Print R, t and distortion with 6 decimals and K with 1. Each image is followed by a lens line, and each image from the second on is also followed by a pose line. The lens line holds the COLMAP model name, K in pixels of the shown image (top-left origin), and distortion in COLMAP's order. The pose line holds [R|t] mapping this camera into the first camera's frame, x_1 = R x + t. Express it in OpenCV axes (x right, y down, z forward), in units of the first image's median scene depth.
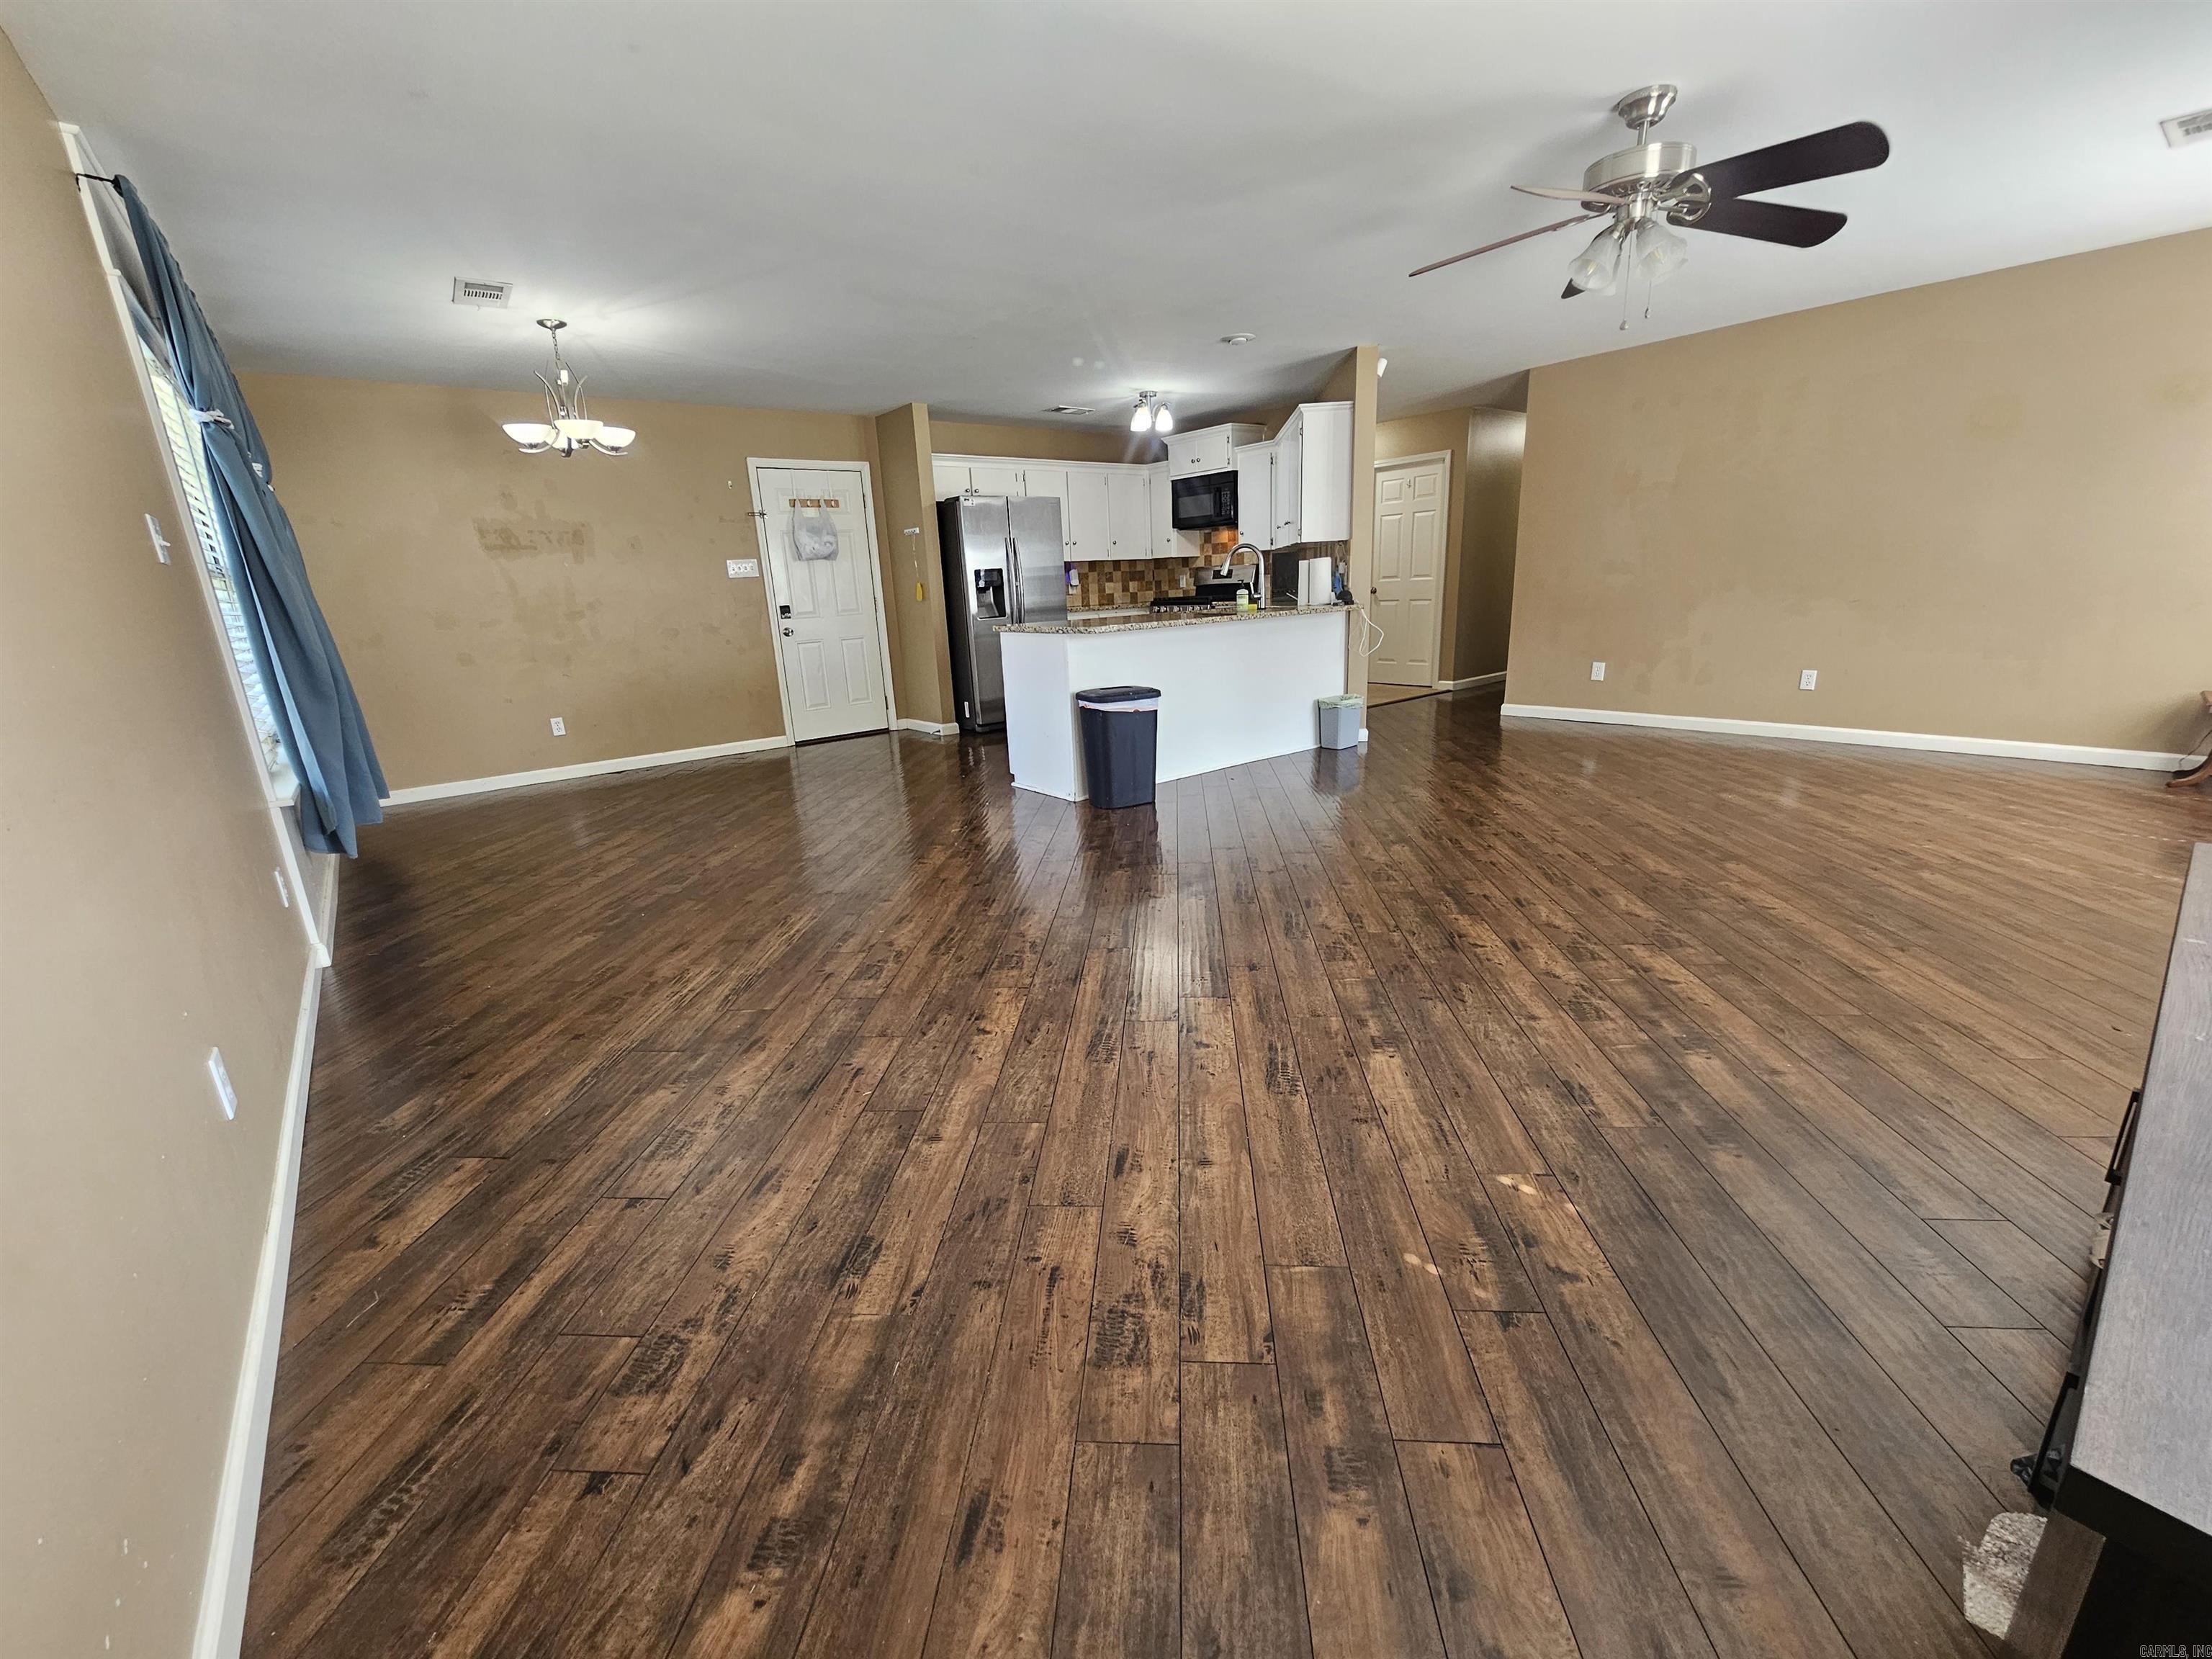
lens RADIAL K [[907.6, 0, 1103.4], [0, 907.6, 834.6], [0, 0, 1]] dist [-0.006864, 0.002698]
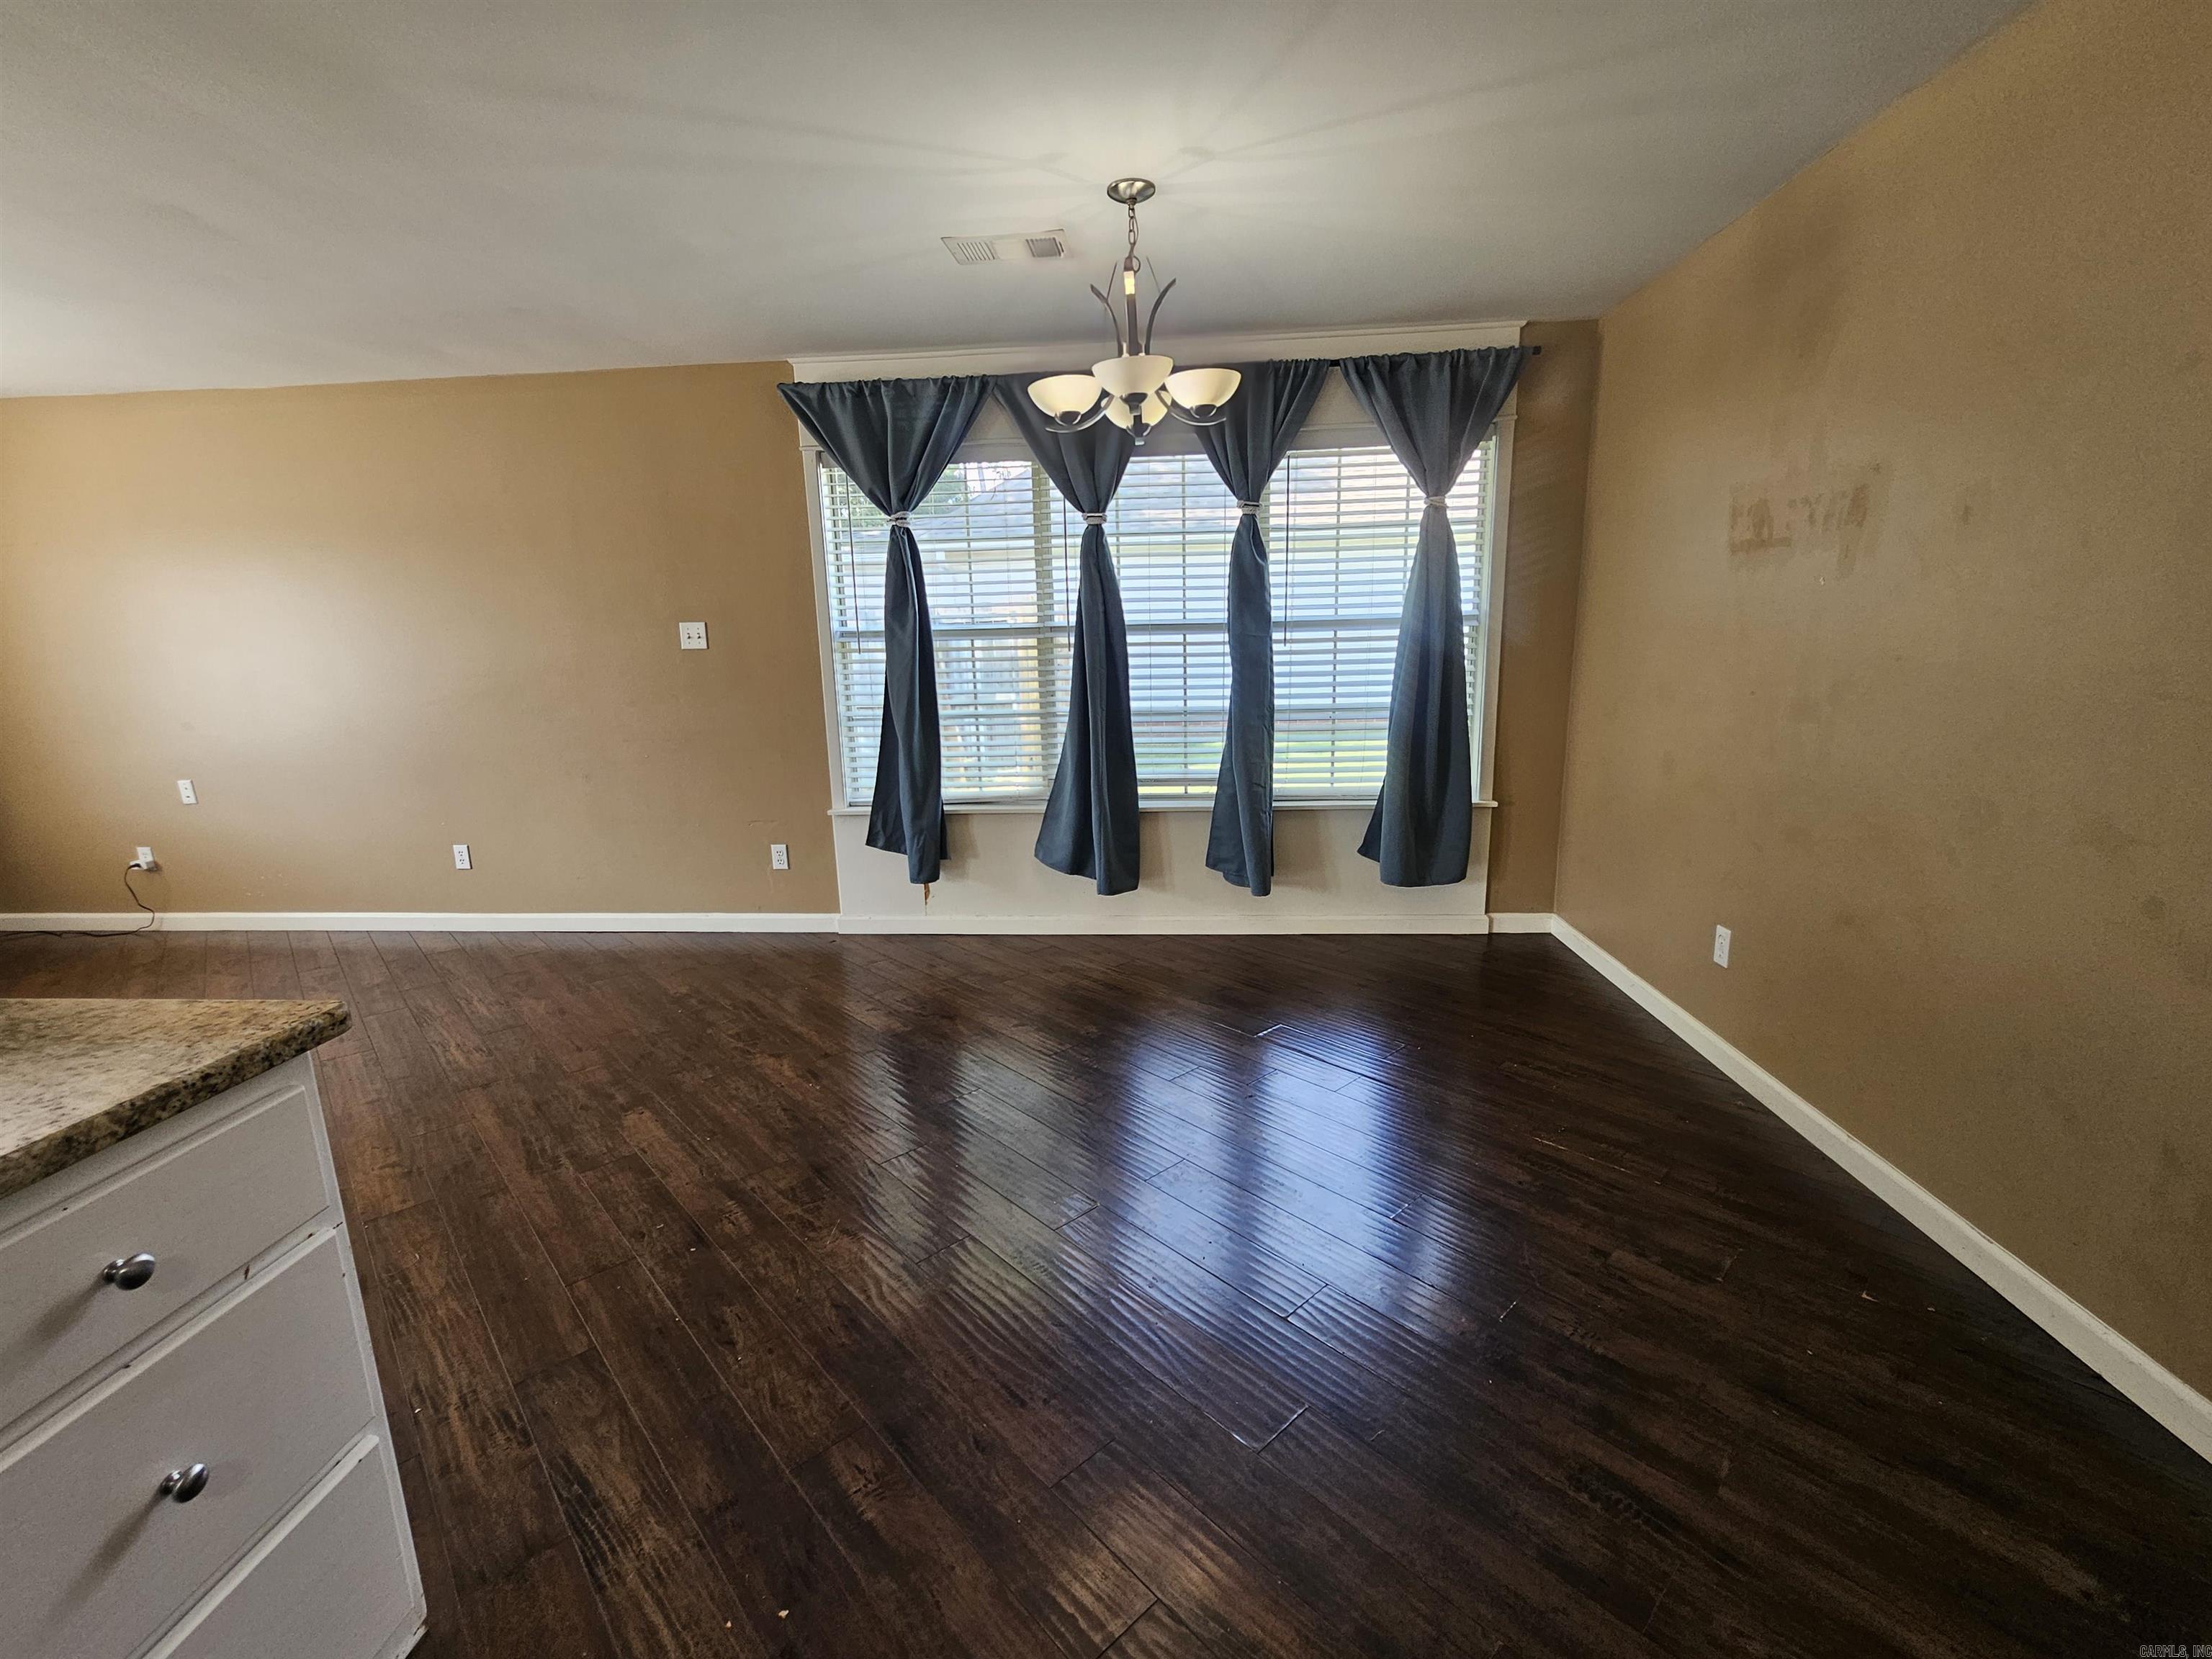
lens RADIAL K [[948.0, 0, 1103.6], [0, 948.0, 838.5], [0, 0, 1]] dist [-0.001369, -0.000476]
pose [[-0.679035, 0.215365, -0.701805, -0.175596], [-0.144850, 0.897897, 0.415691, -0.693620], [0.719674, 0.383925, -0.578508, 2.264354]]
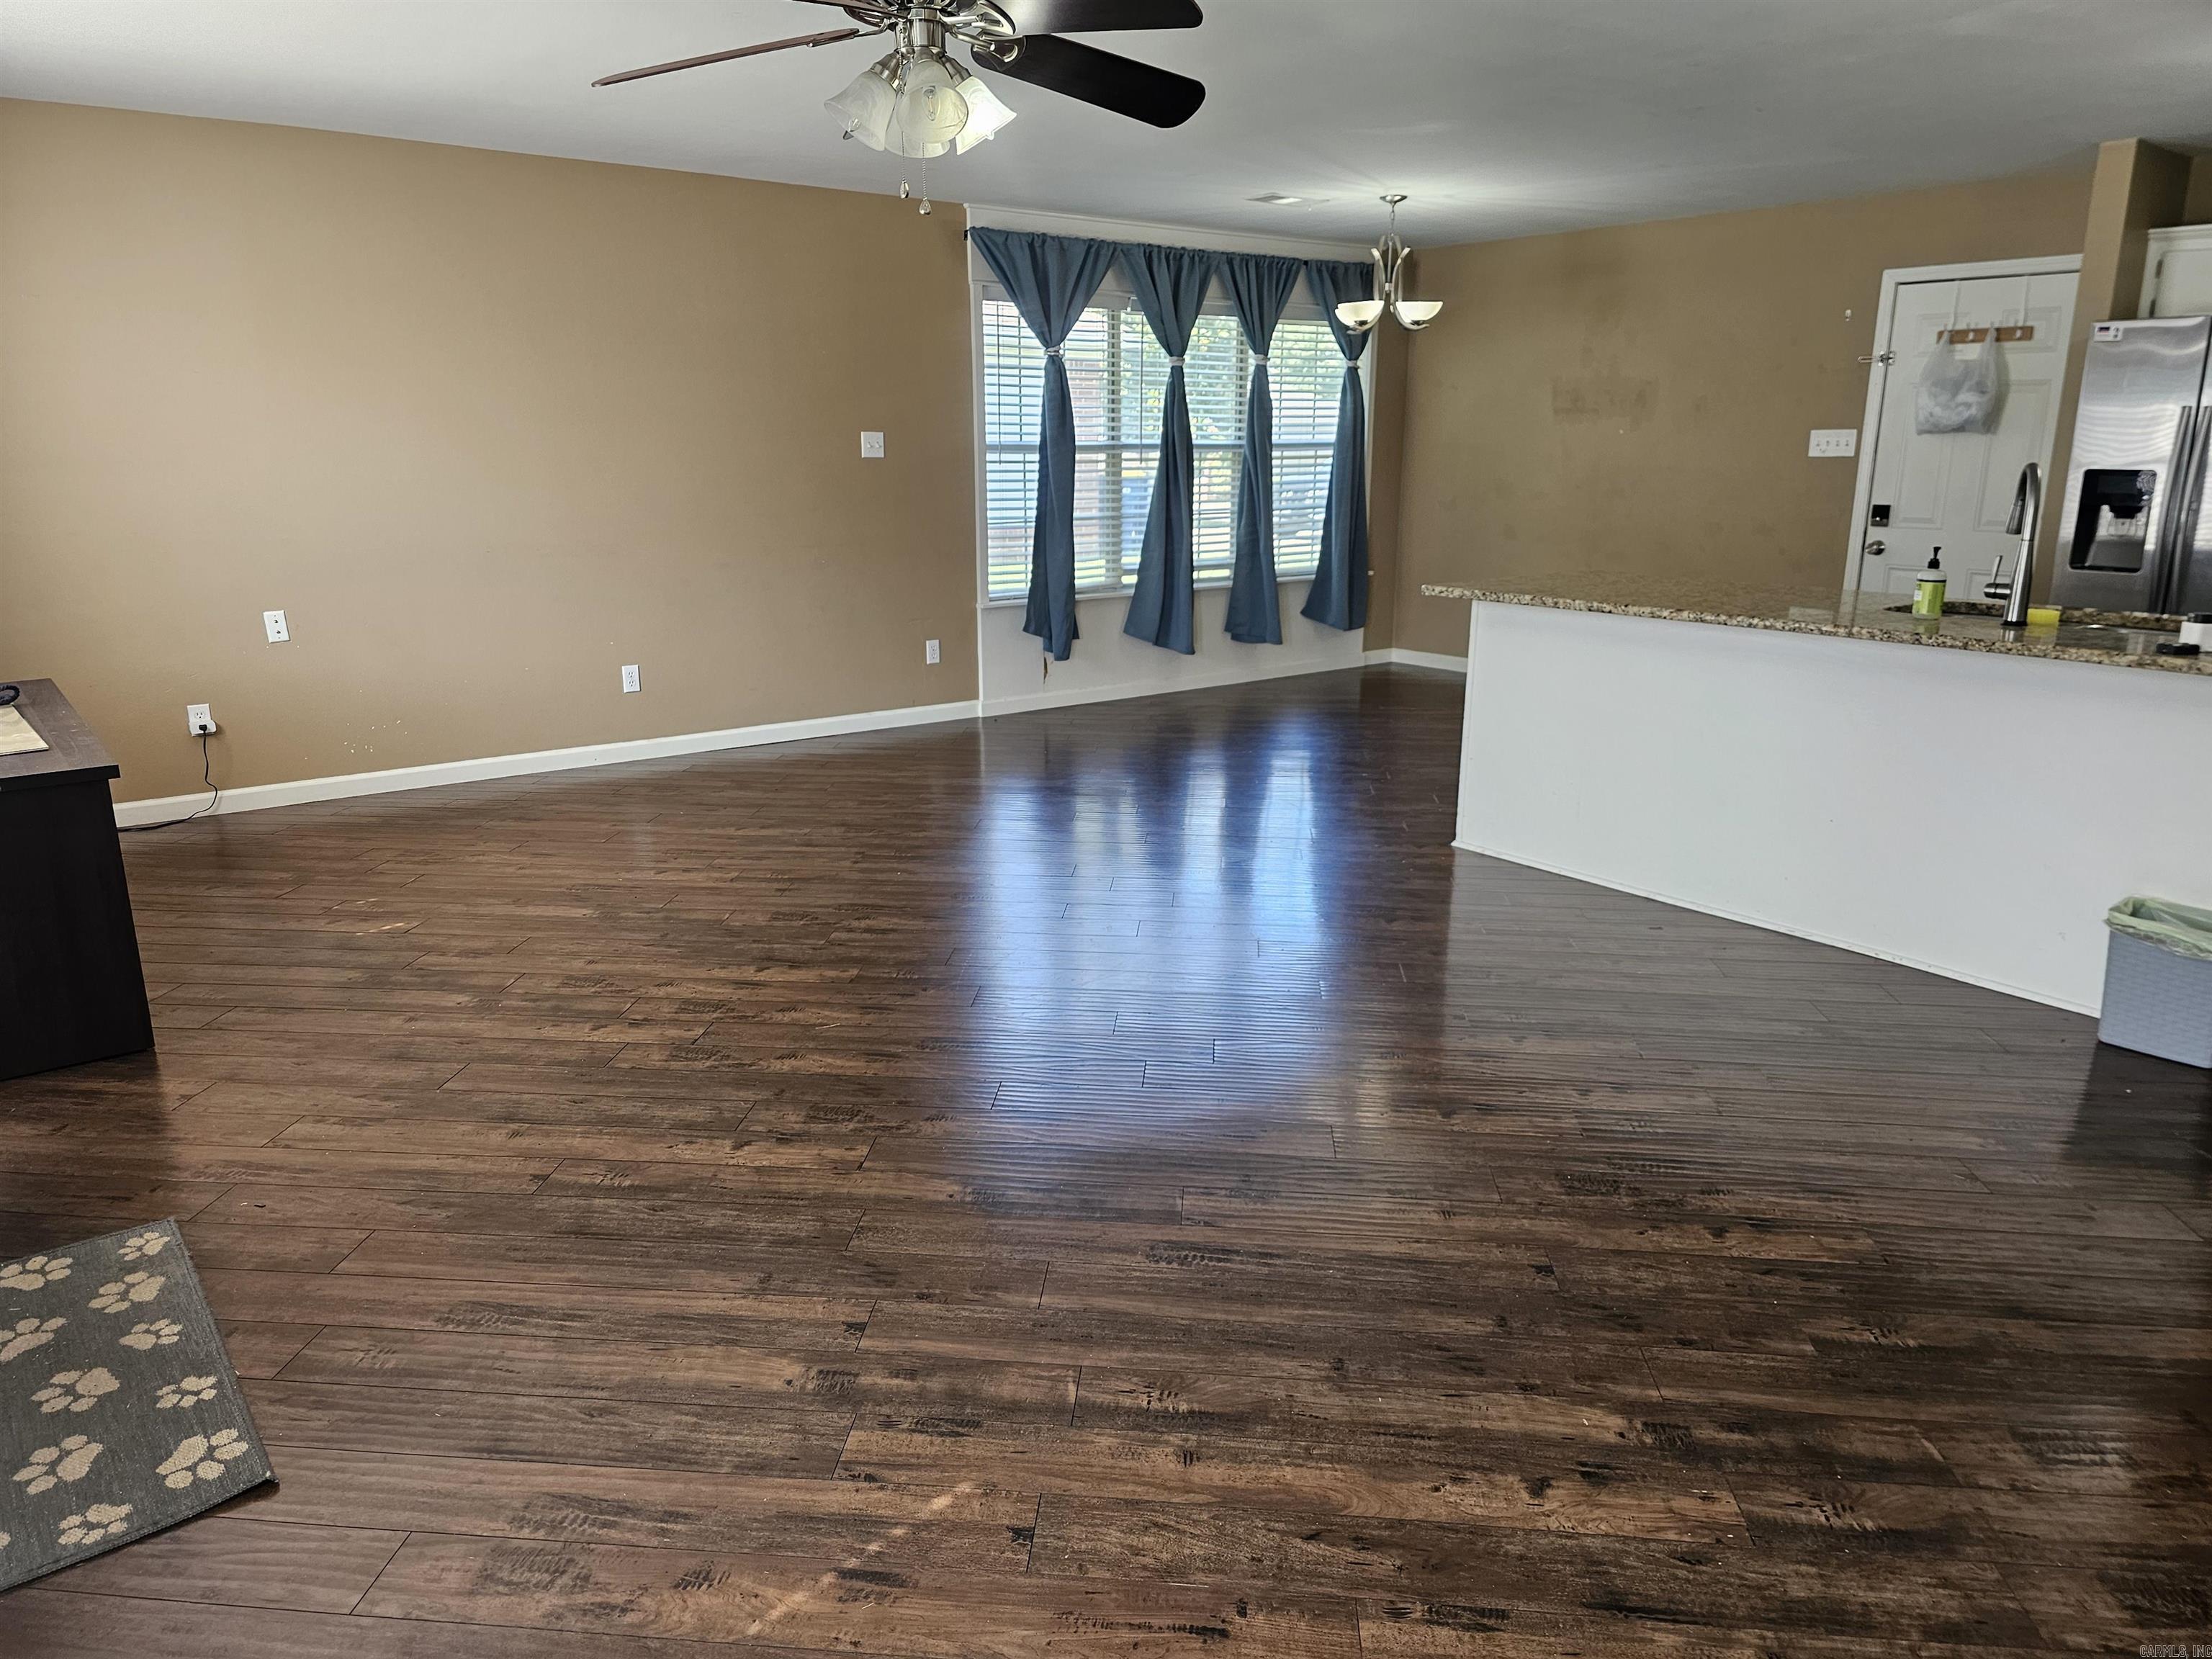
lens RADIAL K [[1480.6, 0, 1085.2], [0, 1480.6, 832.4], [0, 0, 1]] dist [0.061404, -0.062200]
pose [[-0.020522, 0.301673, -0.953191, 1.732509], [-0.269815, 0.916346, 0.295821, -0.506807], [0.962693, 0.263256, 0.062591, 1.173537]]
